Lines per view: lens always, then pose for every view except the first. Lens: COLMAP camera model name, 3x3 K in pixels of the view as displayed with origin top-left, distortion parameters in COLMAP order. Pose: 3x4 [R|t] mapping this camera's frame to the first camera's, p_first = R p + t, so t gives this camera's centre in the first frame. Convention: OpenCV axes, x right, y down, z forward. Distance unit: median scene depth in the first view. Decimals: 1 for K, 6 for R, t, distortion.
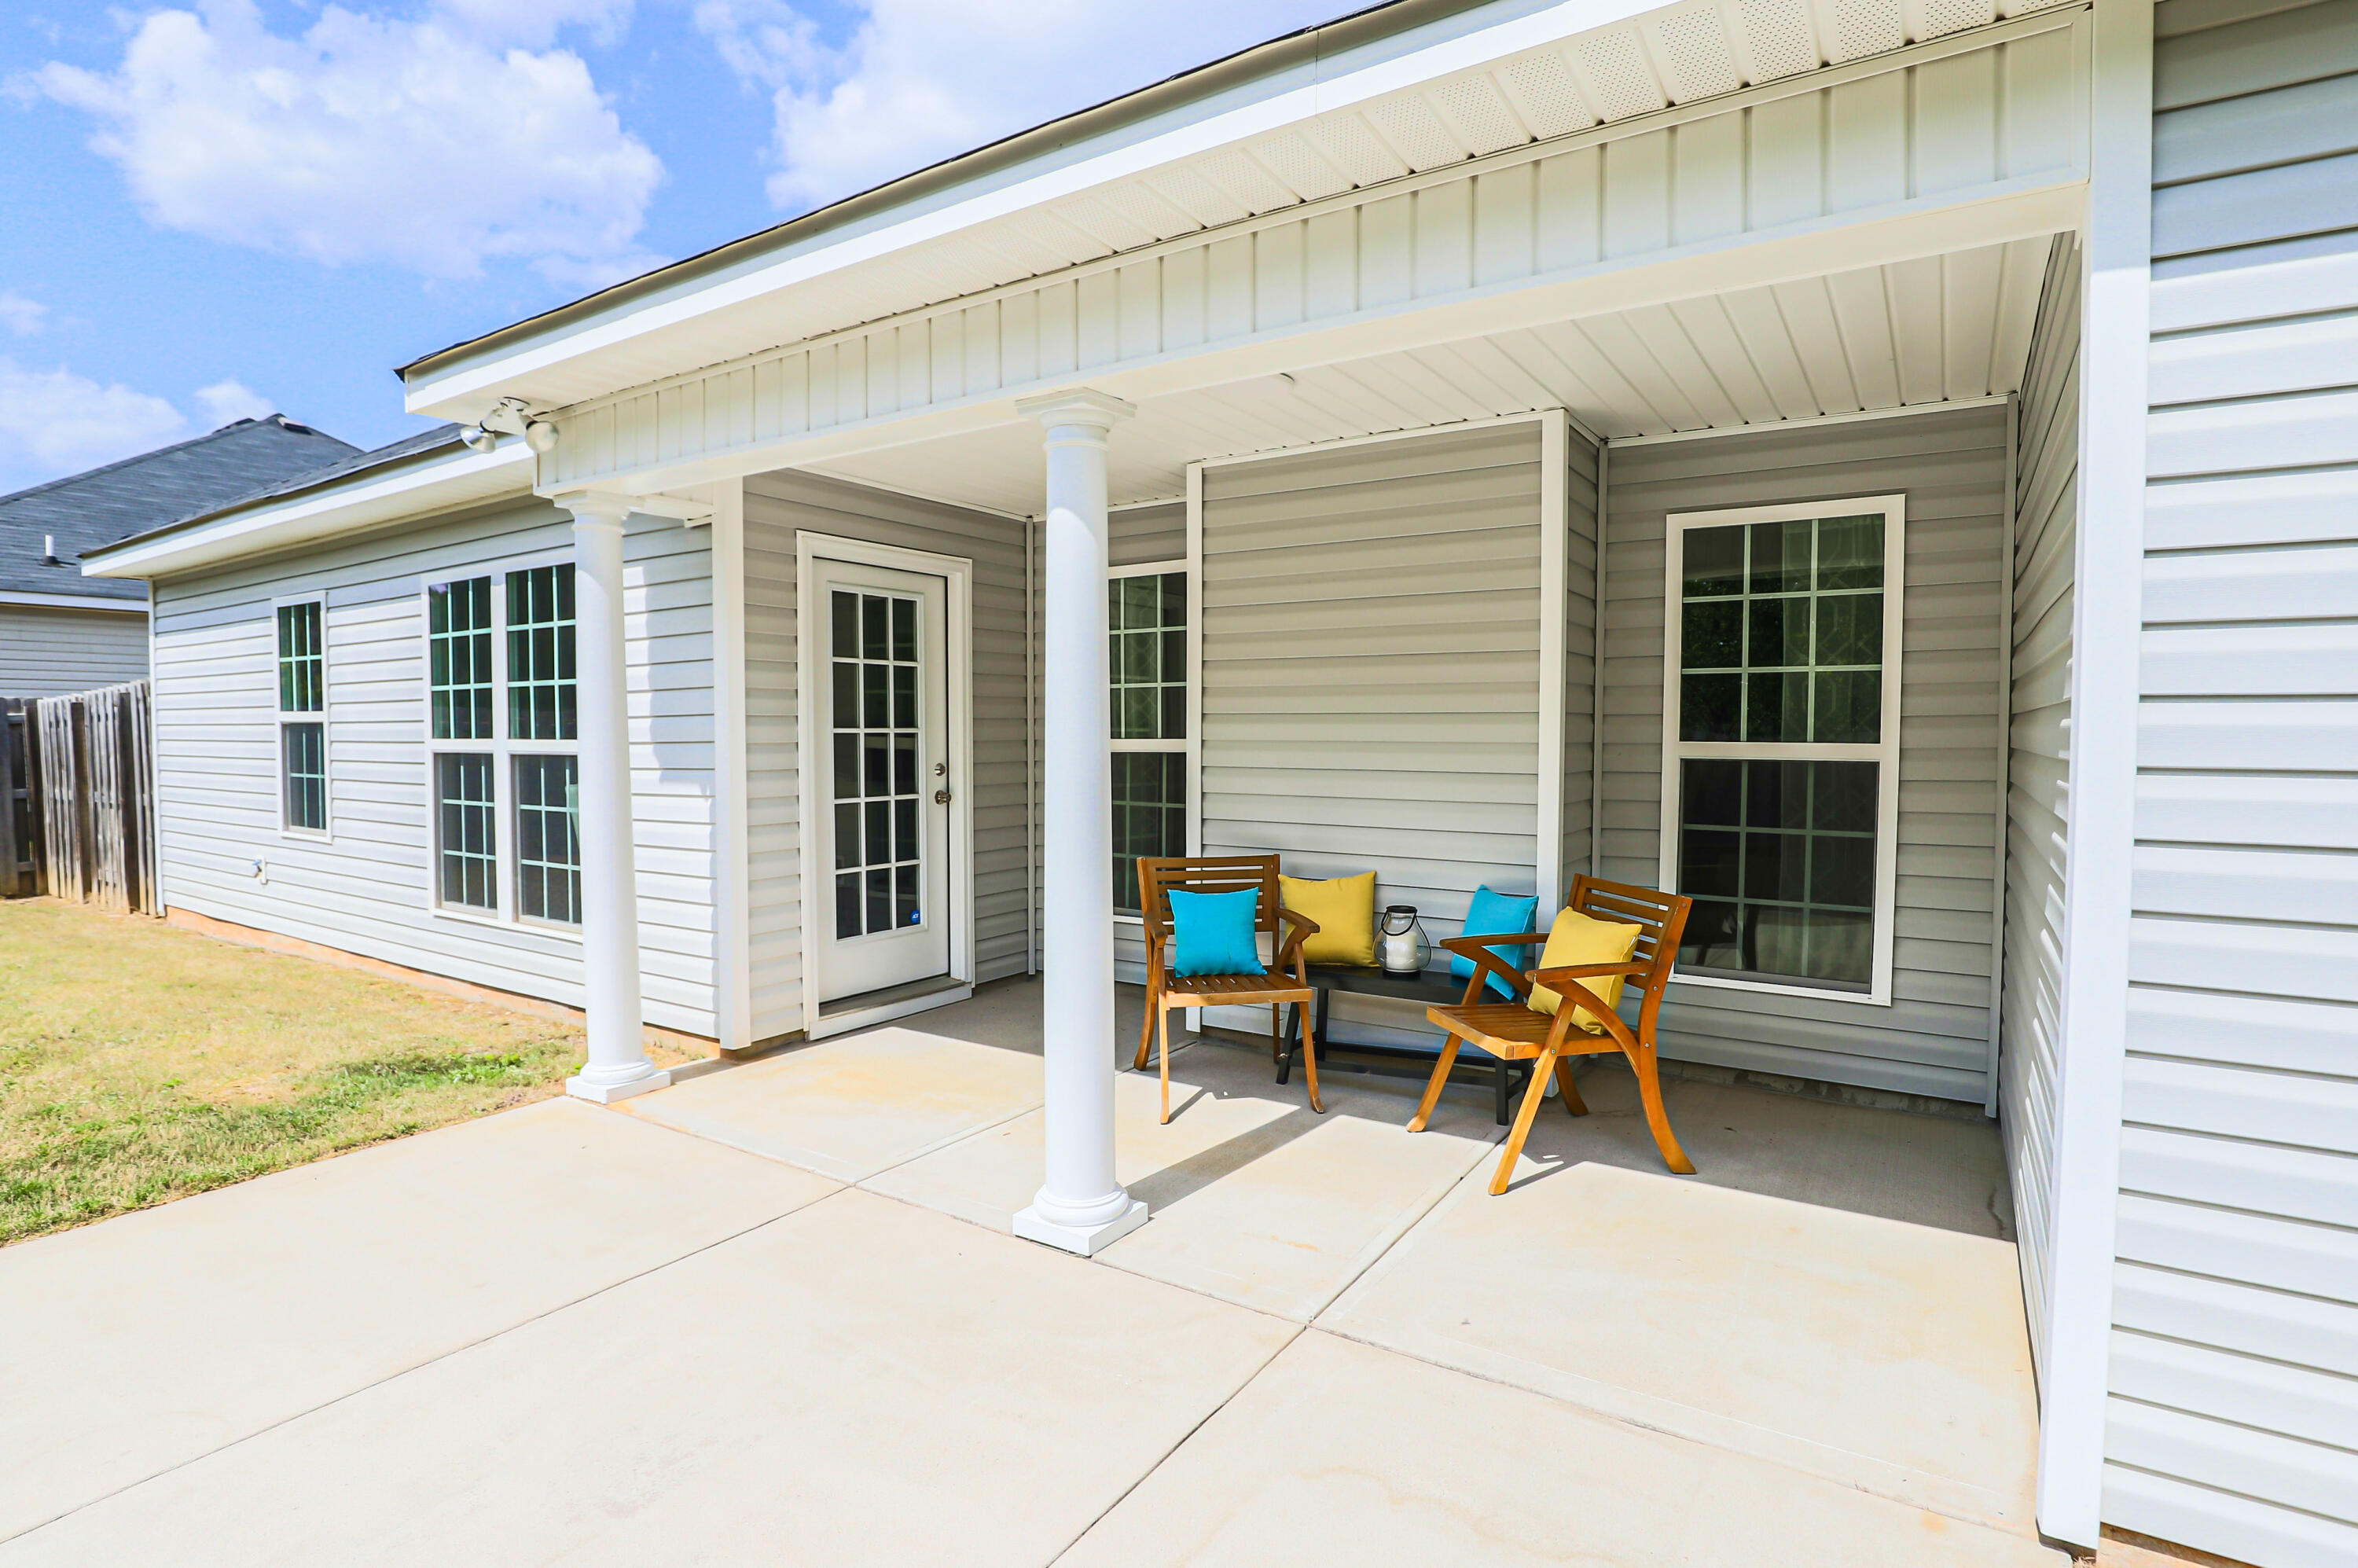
lens RADIAL K [[1158.3, 0, 1179.4], [0, 1158.3, 773.4], [0, 0, 1]] dist [-0.031819, 0.003240]
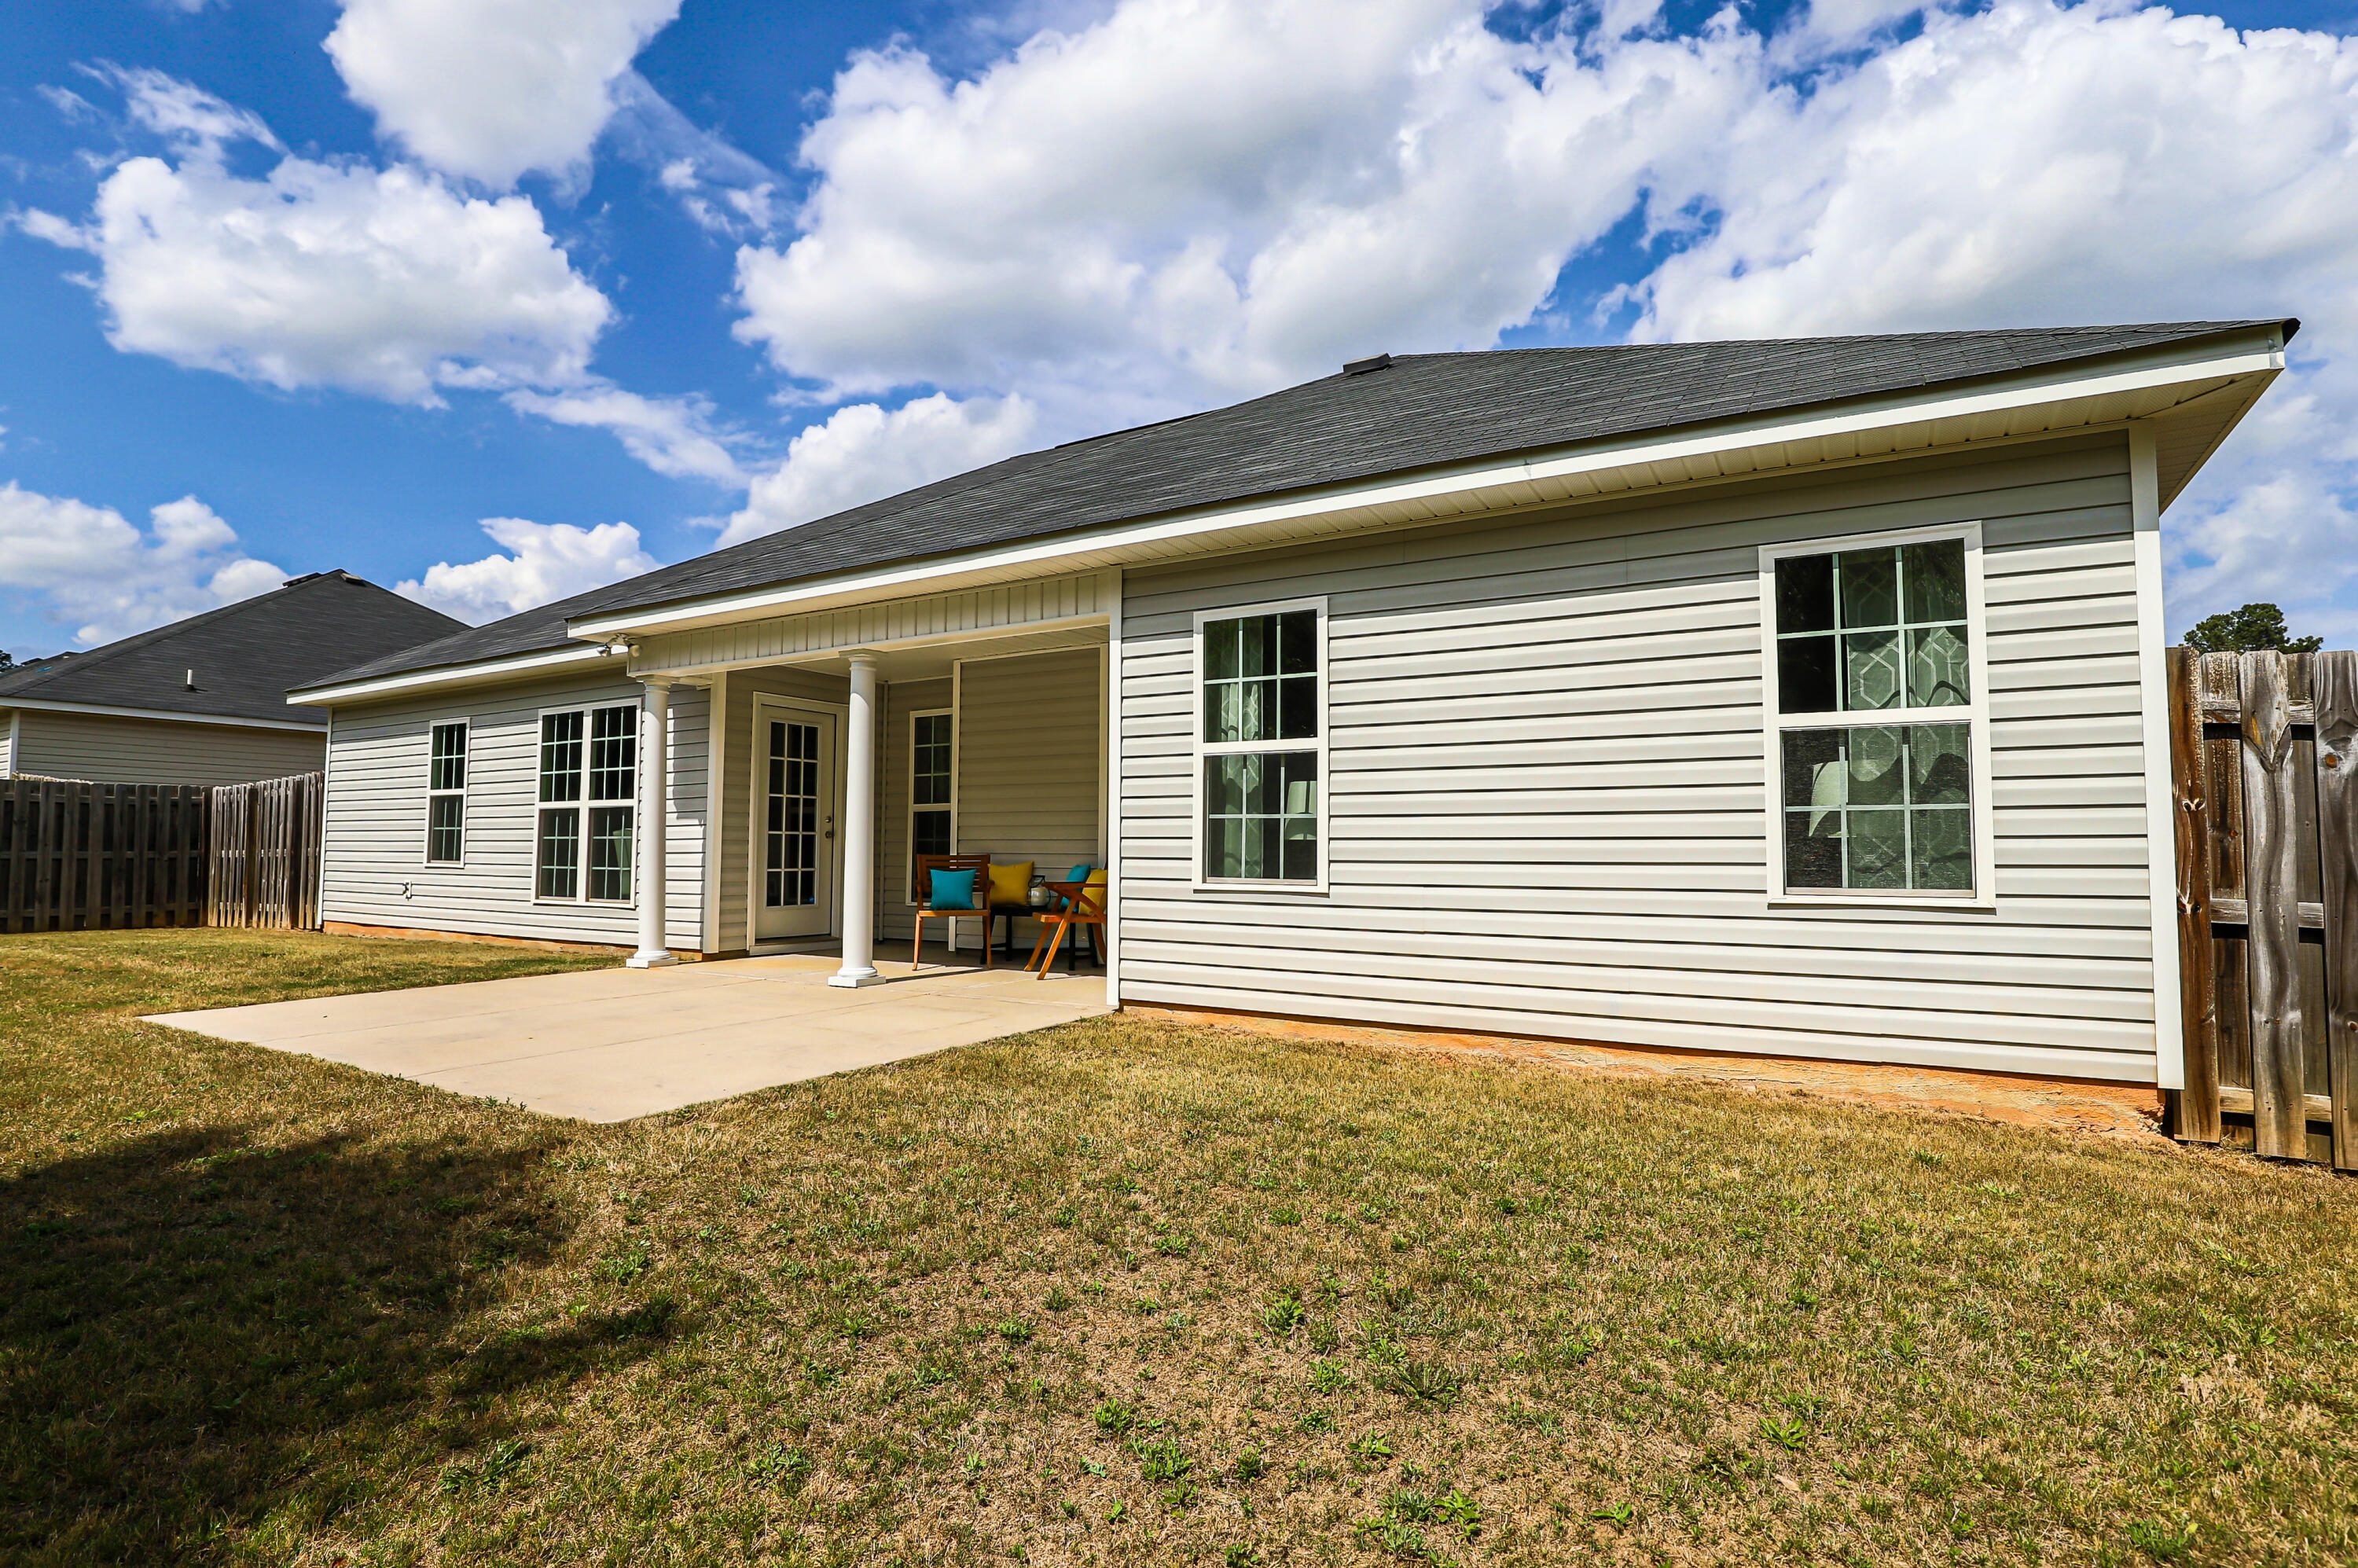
lens RADIAL K [[1158.3, 0, 1174.3], [0, 1158.3, 801.4], [0, 0, 1]] dist [-0.031819, 0.003240]
pose [[0.999052, 0.005763, 0.043147, 0.258491], [-0.001910, 0.996048, -0.088799, 0.128665], [-0.043489, 0.088632, 0.995115, -0.833968]]
